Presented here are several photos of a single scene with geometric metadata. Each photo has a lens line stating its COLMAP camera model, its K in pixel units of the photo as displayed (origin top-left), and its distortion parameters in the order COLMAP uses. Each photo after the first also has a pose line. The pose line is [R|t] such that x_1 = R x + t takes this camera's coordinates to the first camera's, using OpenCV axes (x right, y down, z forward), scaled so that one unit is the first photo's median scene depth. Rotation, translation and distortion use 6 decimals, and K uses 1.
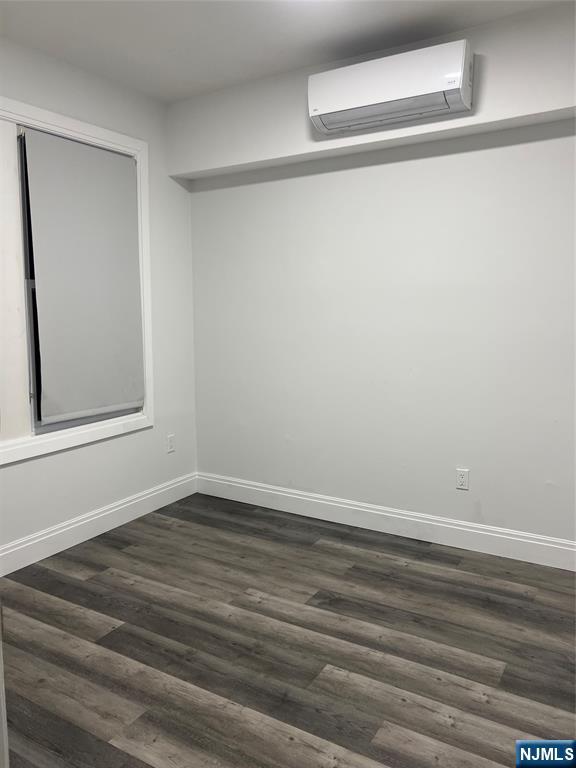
lens RADIAL K [[574.9, 0, 290.7], [0, 574.9, 386.0], [0, 0, 1]] dist [0.044040, -0.050690]
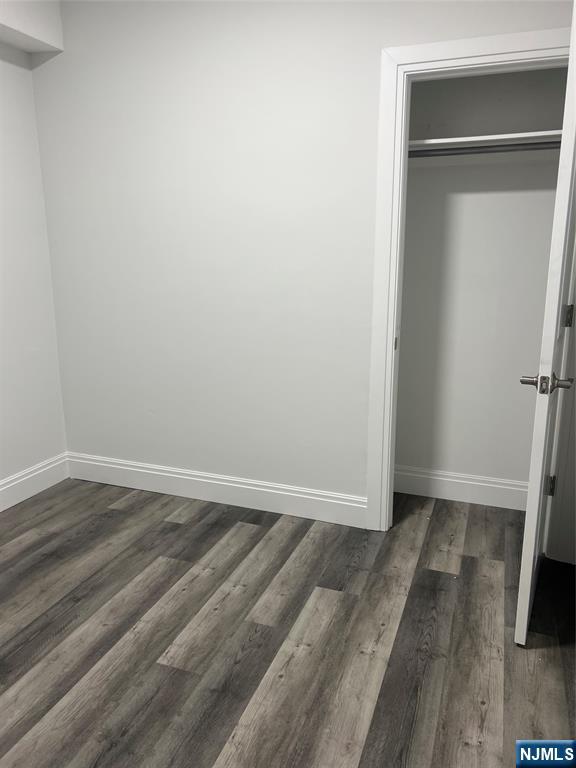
lens RADIAL K [[574.9, 0, 291.6], [0, 574.9, 382.1], [0, 0, 1]] dist [0.044040, -0.050690]
pose [[-0.189905, -0.211373, 0.958779, -0.741184], [0.114095, 0.965182, 0.235384, -0.099983], [-0.975150, 0.154093, -0.159176, 0.924016]]
